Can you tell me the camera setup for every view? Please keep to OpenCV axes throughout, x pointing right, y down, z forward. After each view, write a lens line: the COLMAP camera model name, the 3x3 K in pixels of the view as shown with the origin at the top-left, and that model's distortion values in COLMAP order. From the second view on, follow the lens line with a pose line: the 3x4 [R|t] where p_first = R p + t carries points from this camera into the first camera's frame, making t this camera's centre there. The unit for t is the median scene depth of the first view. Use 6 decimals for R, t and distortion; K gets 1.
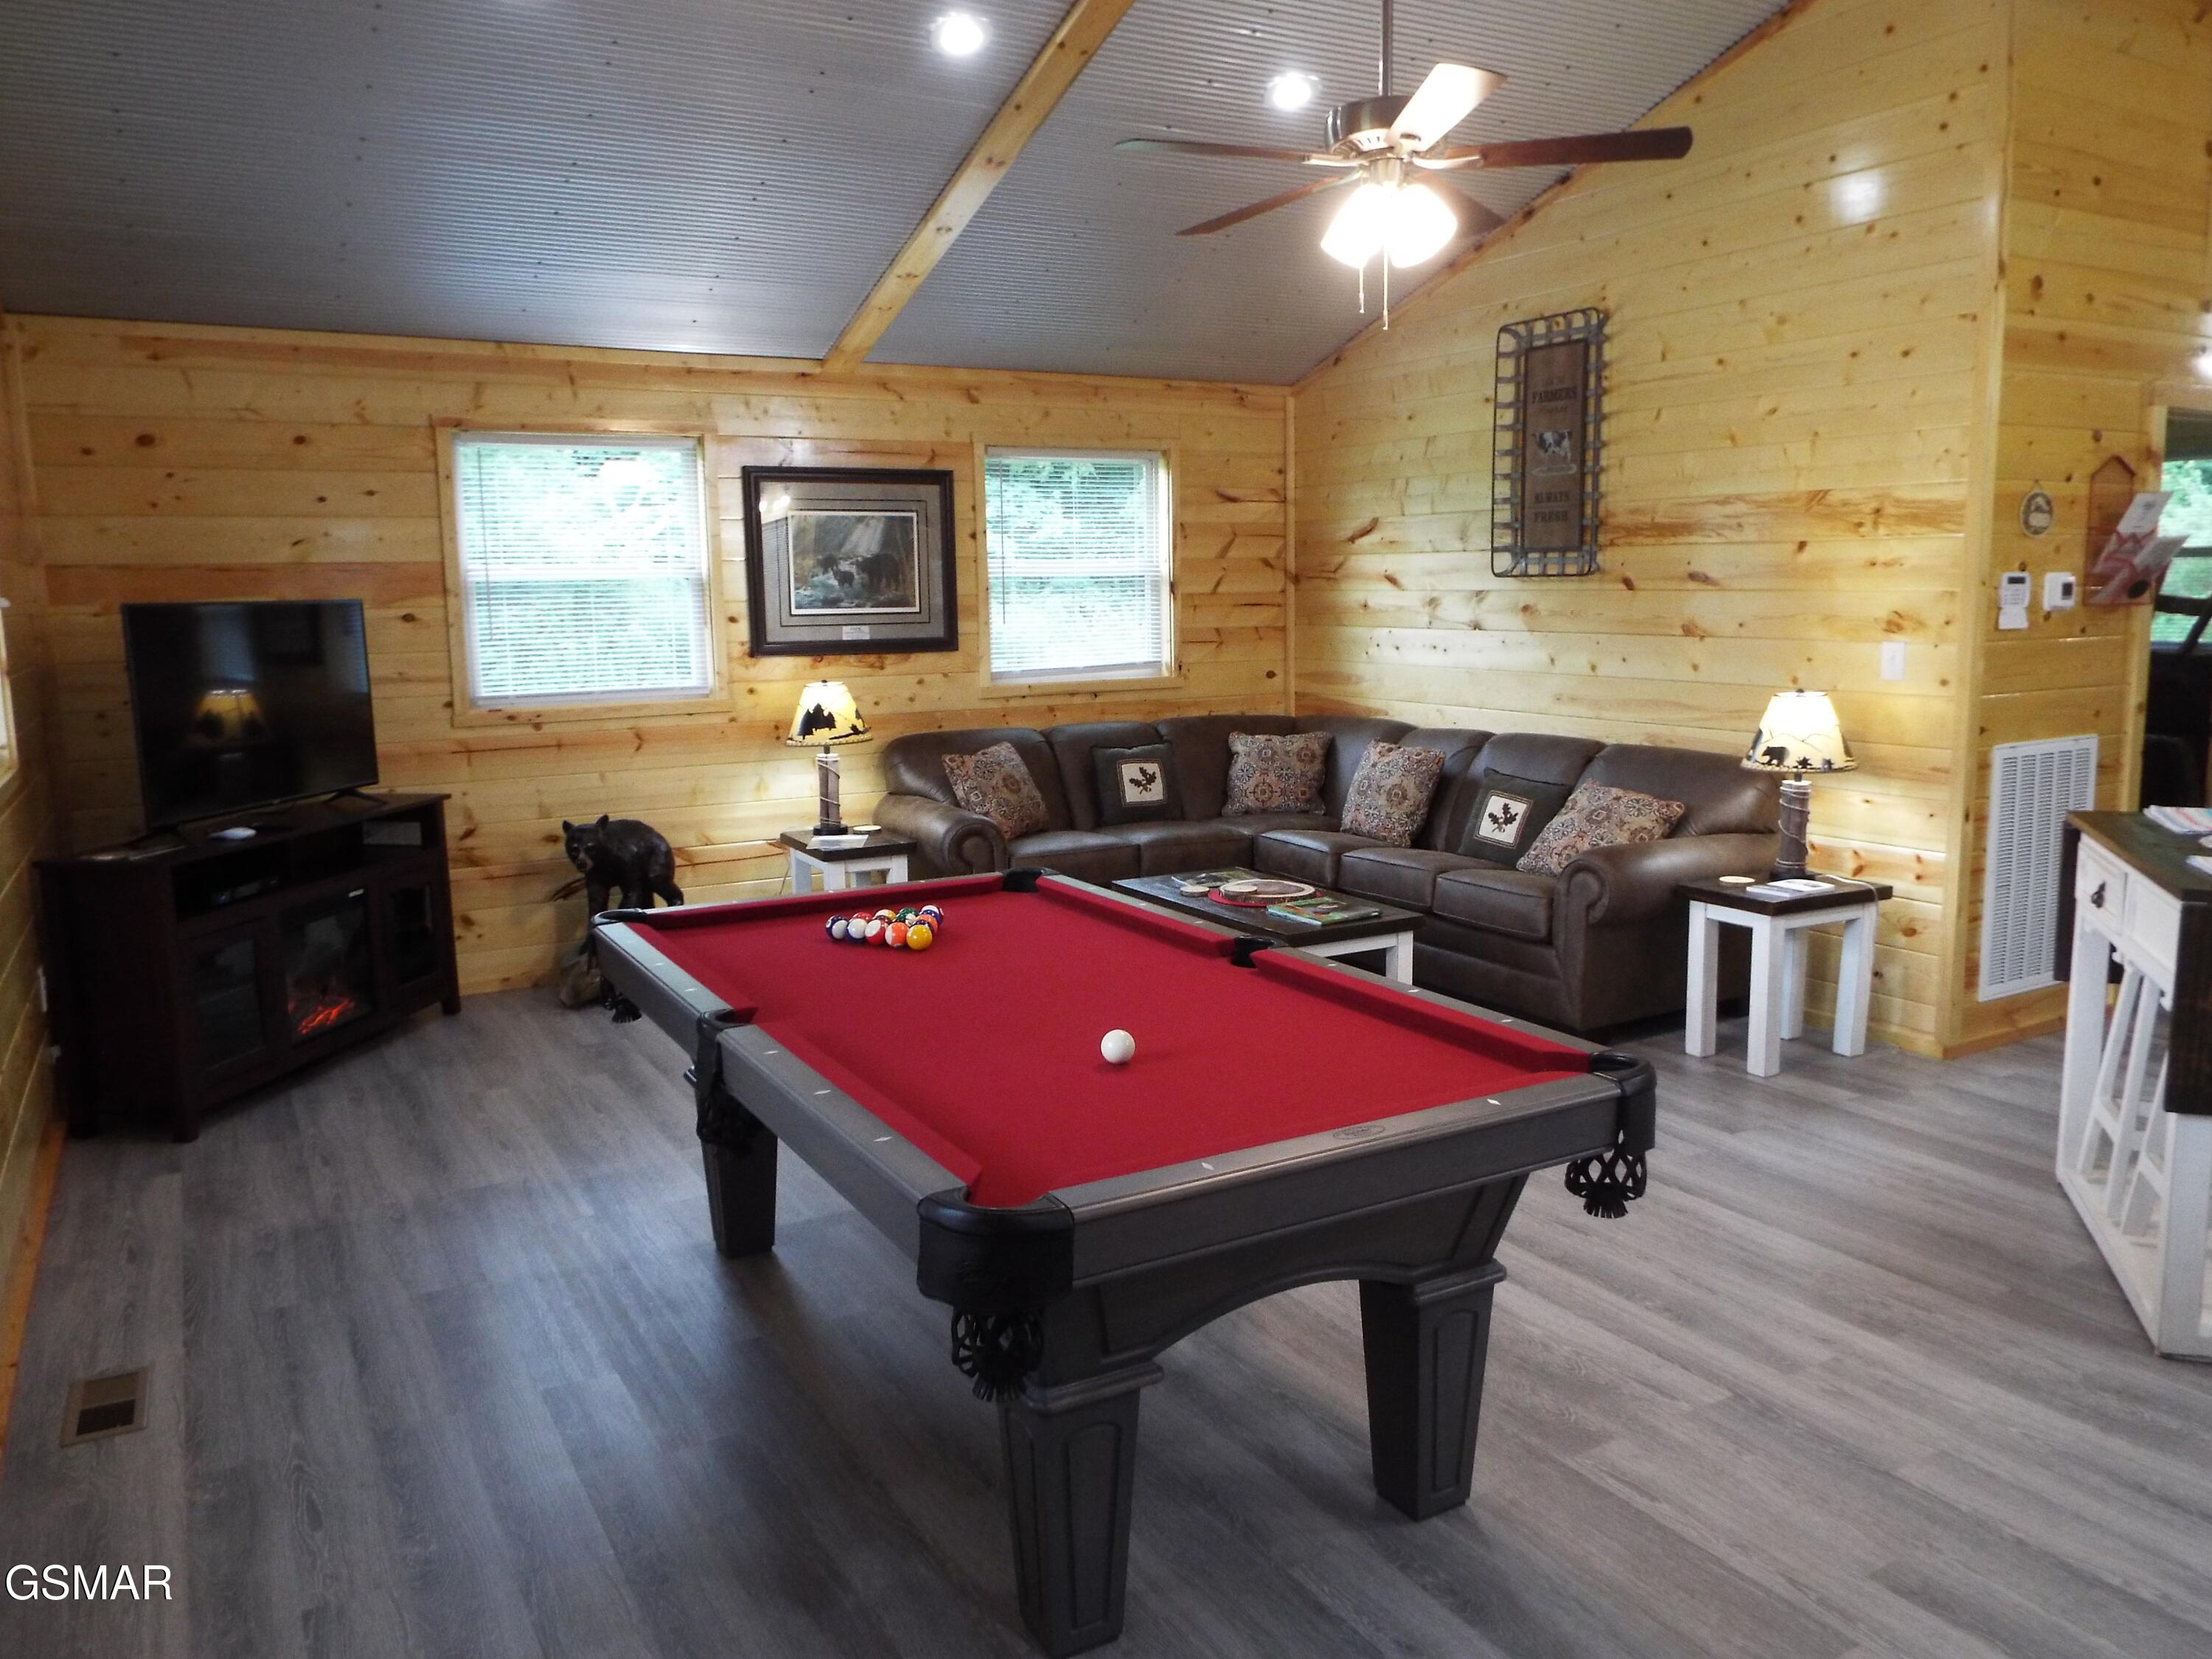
lens RADIAL K [[1605.6, 0, 1105.7], [0, 1605.6, 836.2], [0, 0, 1]] dist [-0.014181, 0.004657]
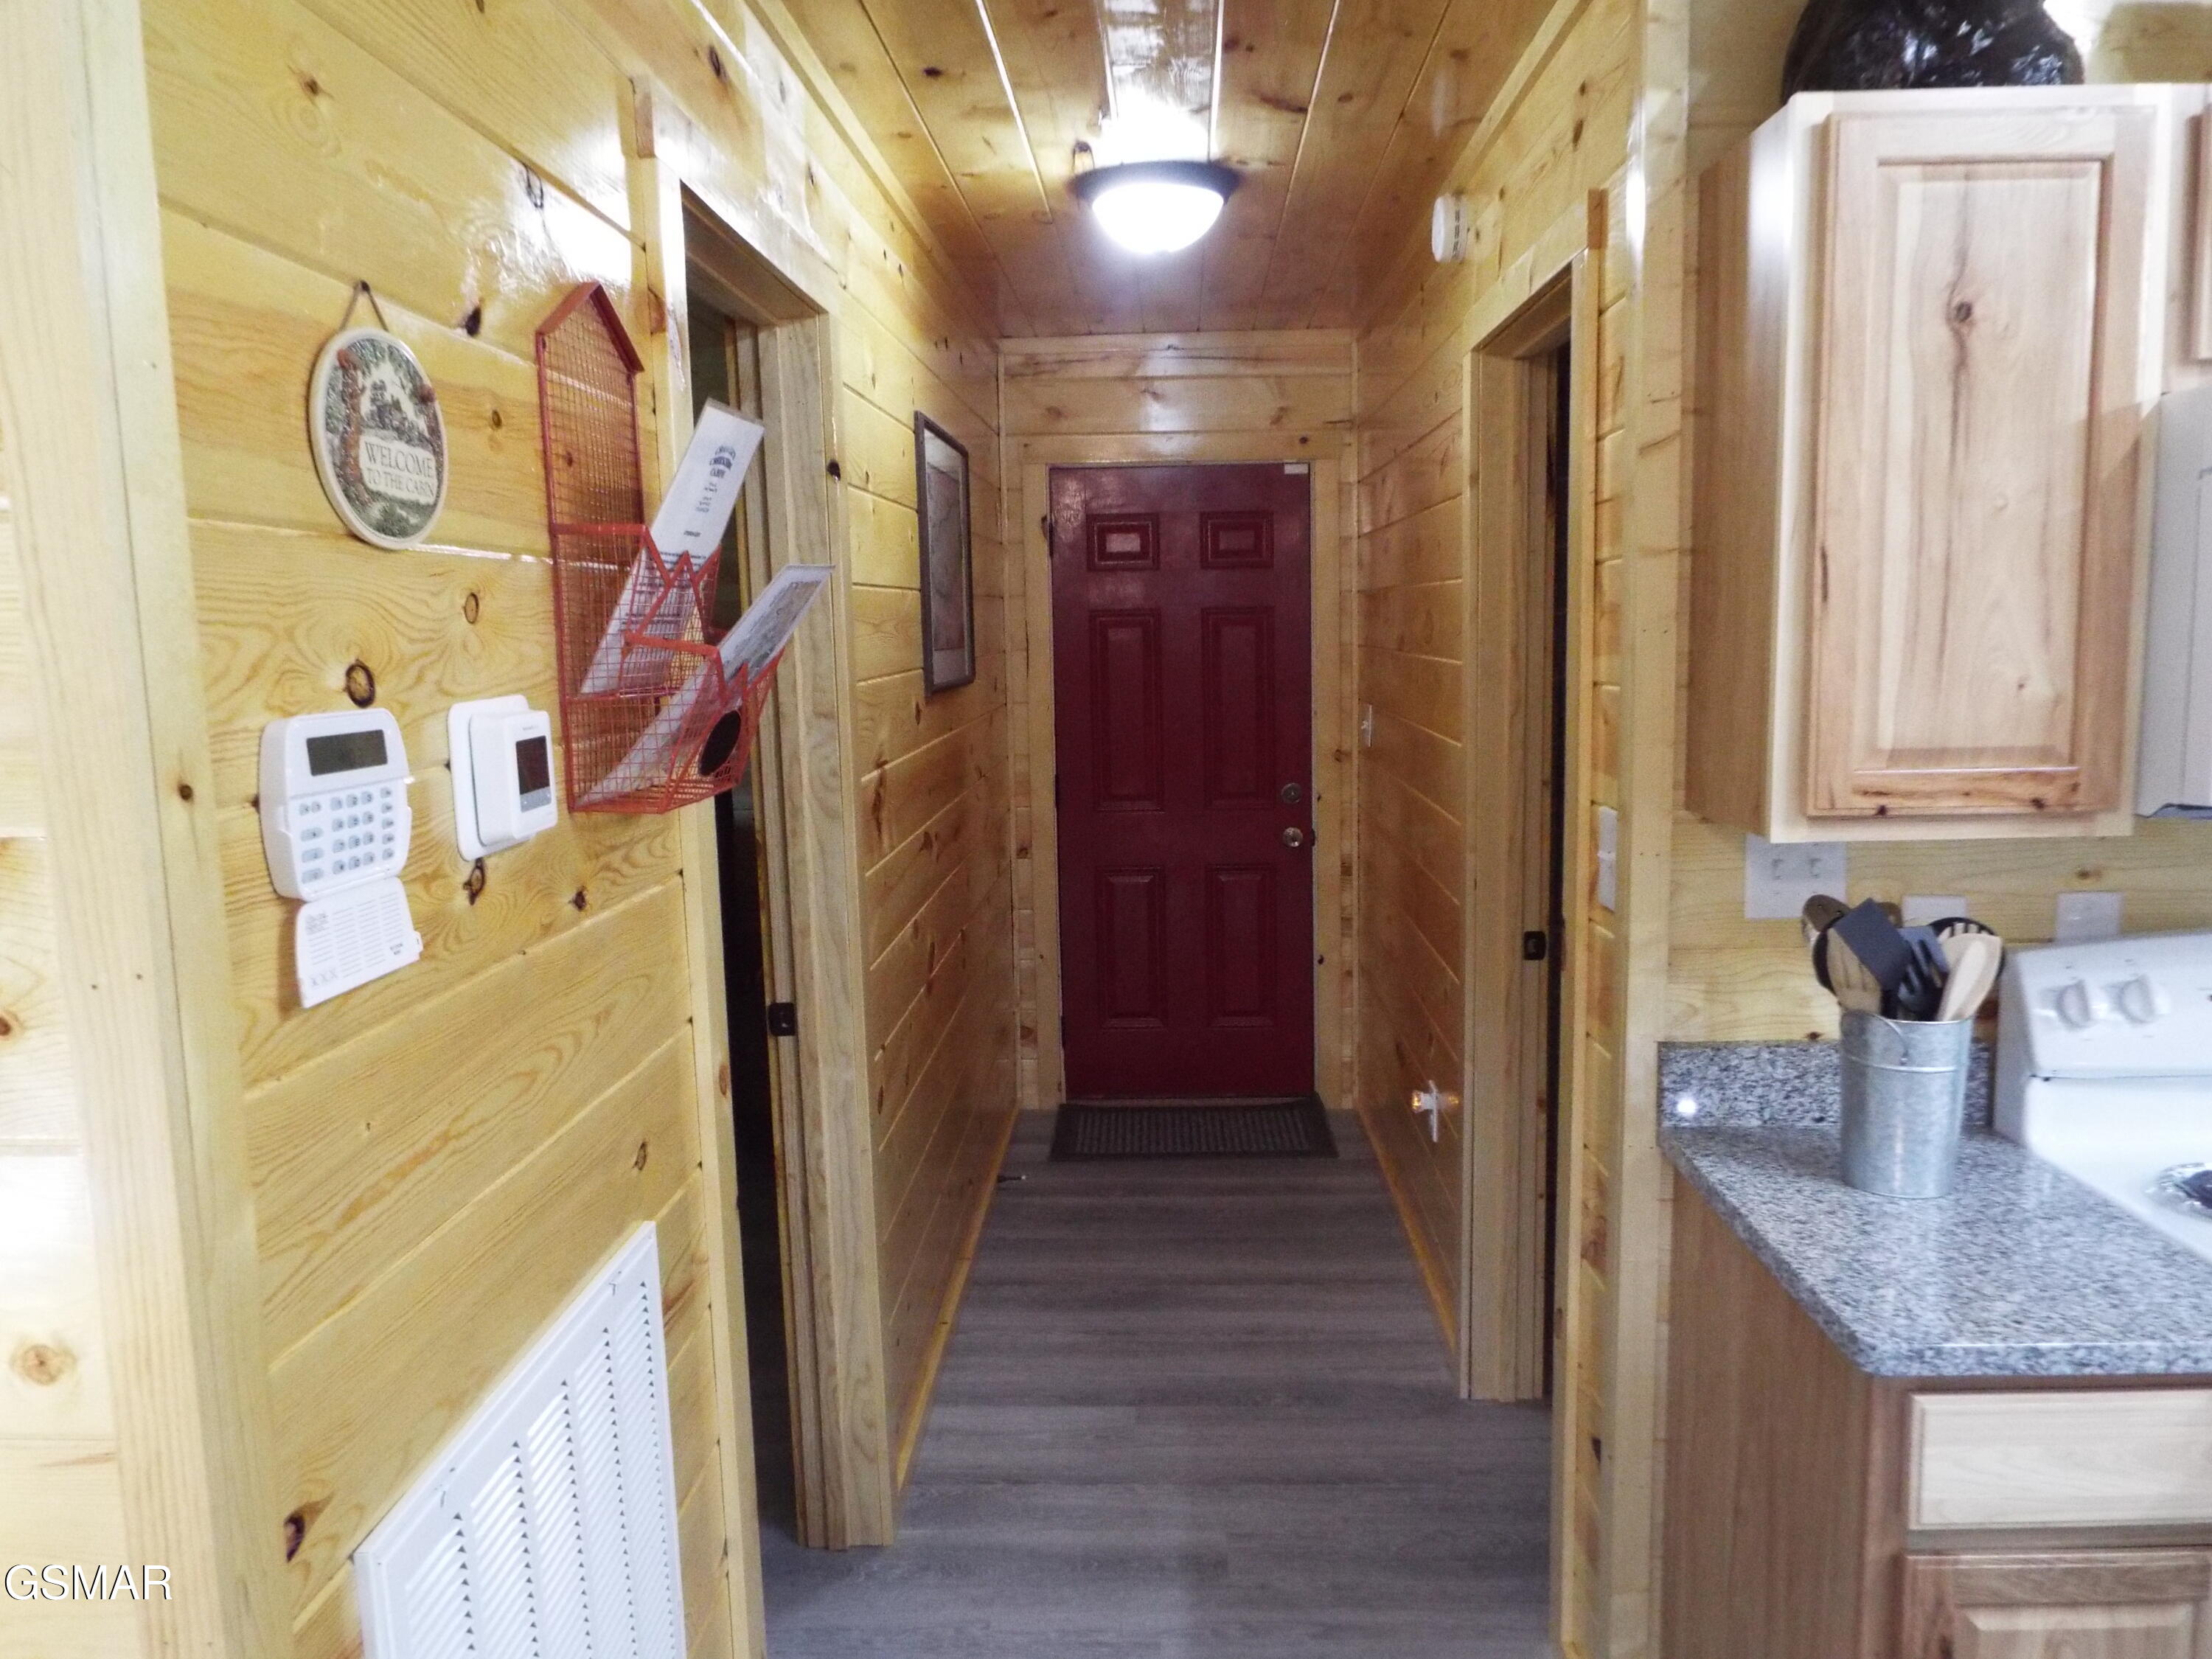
lens RADIAL K [[1605.6, 0, 1107.8], [0, 1605.6, 830.3], [0, 0, 1]] dist [-0.014181, 0.004657]
pose [[0.533877, -0.100992, 0.839509, 0.333966], [0.142334, 0.989408, 0.028508, -0.105649], [-0.833496, 0.104271, 0.542597, 0.601374]]
